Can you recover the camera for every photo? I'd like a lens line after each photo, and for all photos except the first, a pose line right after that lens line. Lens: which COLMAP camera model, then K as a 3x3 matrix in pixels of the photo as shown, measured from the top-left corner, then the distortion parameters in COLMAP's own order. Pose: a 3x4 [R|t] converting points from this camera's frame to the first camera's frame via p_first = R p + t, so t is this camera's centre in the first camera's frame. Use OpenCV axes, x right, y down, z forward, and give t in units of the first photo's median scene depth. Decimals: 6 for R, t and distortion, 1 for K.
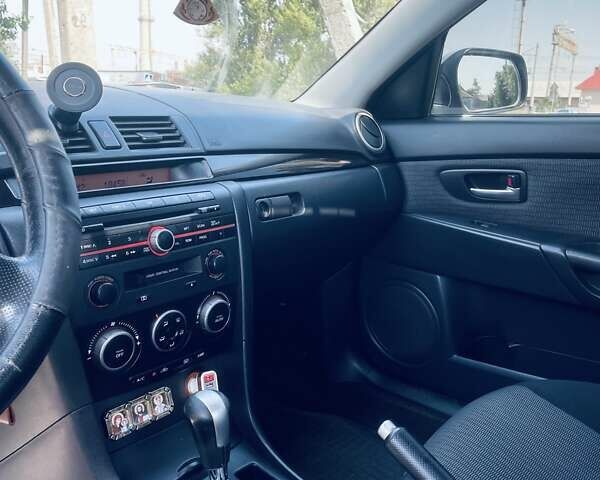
lens RADIAL K [[590.0, 0, 300.2], [0, 590.0, 237.6], [0, 0, 1]] dist [0.047783, 0.000000]
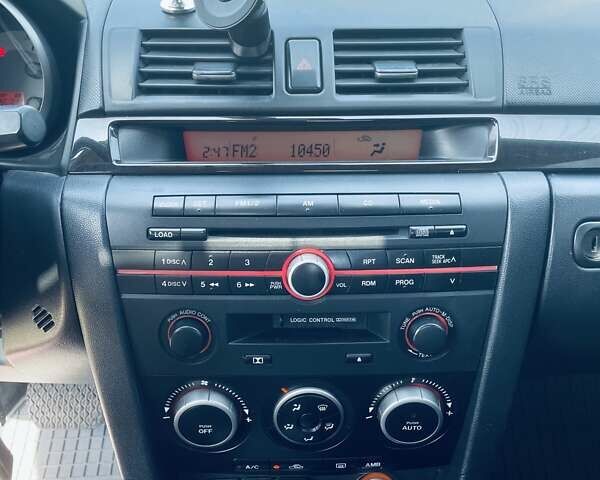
lens RADIAL K [[590.0, 0, 301.7], [0, 590.0, 245.9], [0, 0, 1]] dist [0.047783, 0.000000]
pose [[0.662252, 0.303955, -0.684860, 0.124701], [-0.156345, 0.949960, 0.270429, -0.158624], [0.732788, -0.072018, 0.676635, 0.576660]]
